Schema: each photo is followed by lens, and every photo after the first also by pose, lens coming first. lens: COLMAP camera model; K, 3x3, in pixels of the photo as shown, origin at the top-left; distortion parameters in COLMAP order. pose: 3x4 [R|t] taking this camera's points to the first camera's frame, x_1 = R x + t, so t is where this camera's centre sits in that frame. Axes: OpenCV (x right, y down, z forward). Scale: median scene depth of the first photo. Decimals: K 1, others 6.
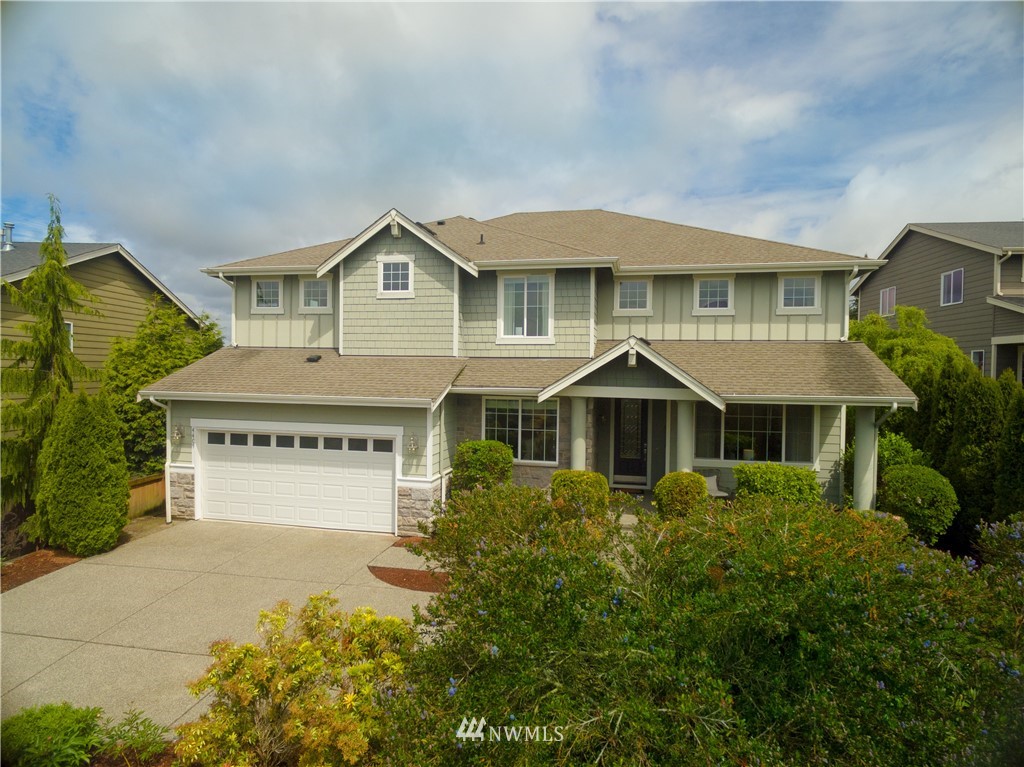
lens RADIAL K [[586.1, 0, 511.3], [0, 586.1, 403.2], [0, 0, 1]] dist [0.005617, 0.000608]
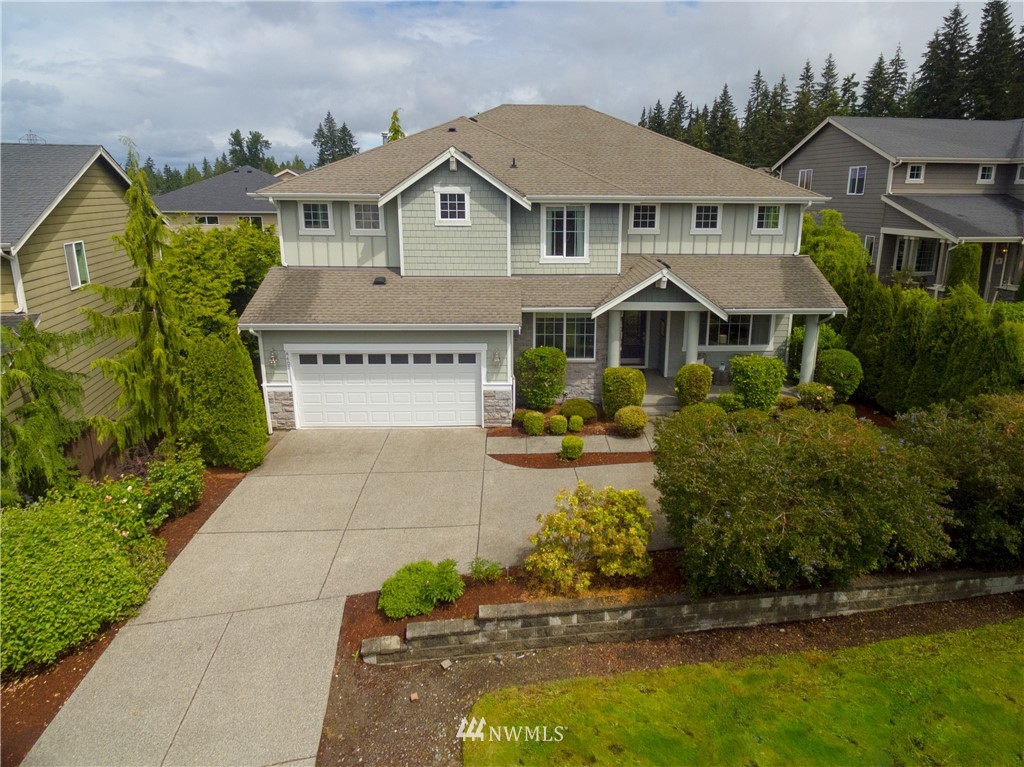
lens RADIAL K [[715.7, 0, 512.0], [0, 715.7, 383.5], [0, 0, 1]] dist [-0.003515, 0.001181]
pose [[0.964958, -0.085796, 0.247980, -0.468220], [0.022318, 0.968448, 0.248216, -0.229567], [-0.261452, -0.233983, 0.936427, -0.411329]]
